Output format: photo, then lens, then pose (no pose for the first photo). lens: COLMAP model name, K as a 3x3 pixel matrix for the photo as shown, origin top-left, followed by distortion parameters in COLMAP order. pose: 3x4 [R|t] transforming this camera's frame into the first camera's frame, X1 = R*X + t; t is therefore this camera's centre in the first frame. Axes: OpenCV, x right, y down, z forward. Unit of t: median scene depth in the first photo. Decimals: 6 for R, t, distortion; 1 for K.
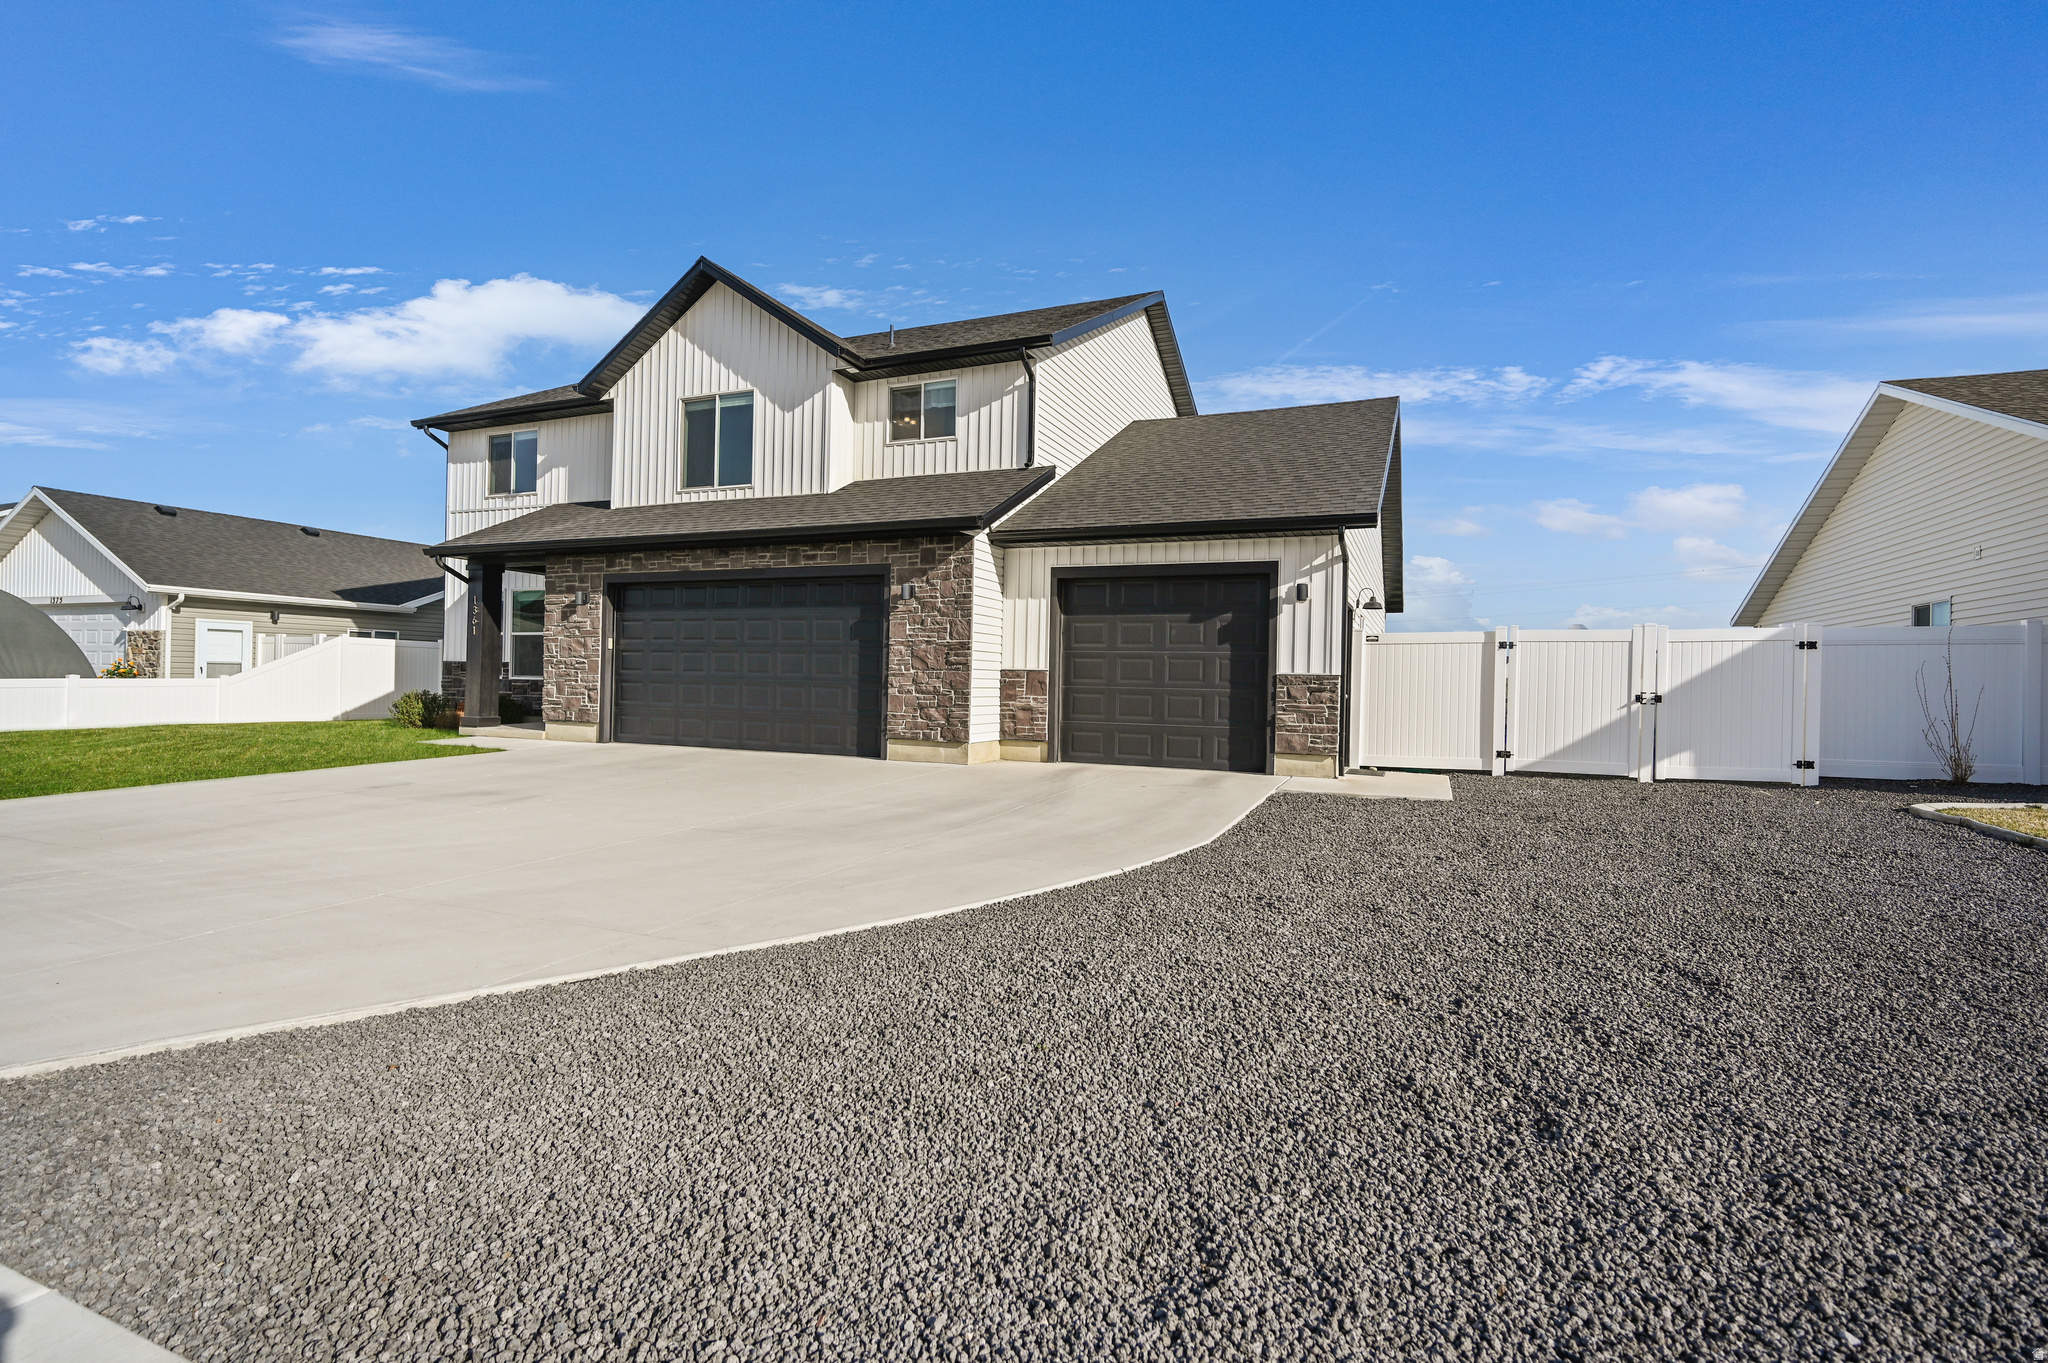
lens RADIAL K [[919.8, 0, 1024.0], [0, 919.8, 681.5], [0, 0, 1]] dist [-0.001918, 0.000218]
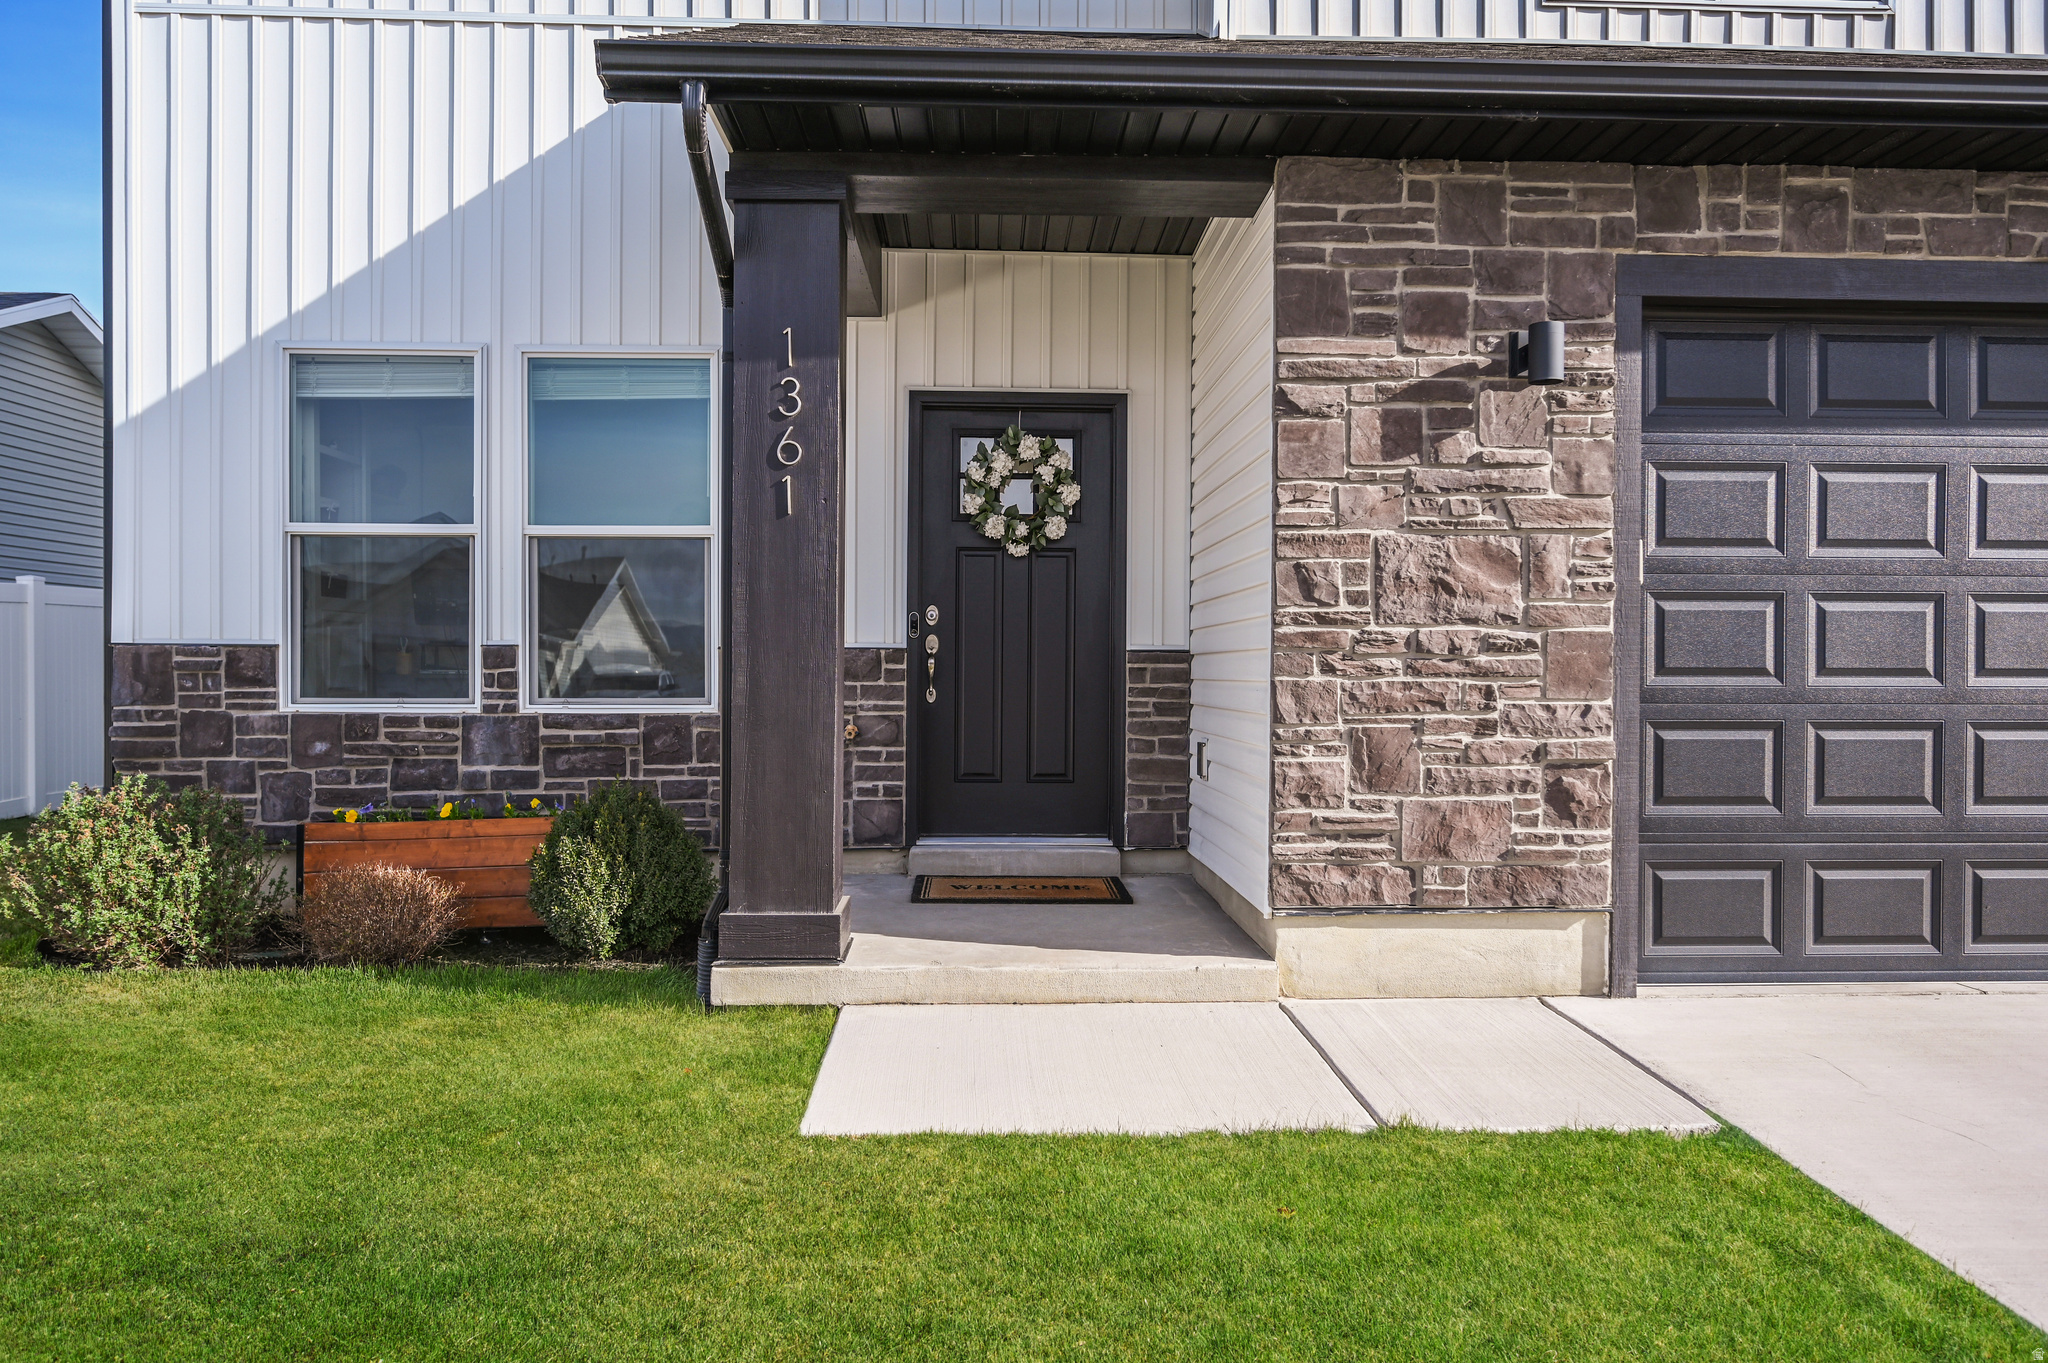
lens RADIAL K [[1389.4, 0, 1024.3], [0, 1389.4, 675.4], [0, 0, 1]] dist [-0.000656, 0.000090]
pose [[0.905438, -0.019644, 0.424024, -0.737803], [0.014829, 0.999783, 0.014651, -0.020219], [-0.424219, -0.006978, 0.905533, 0.749392]]
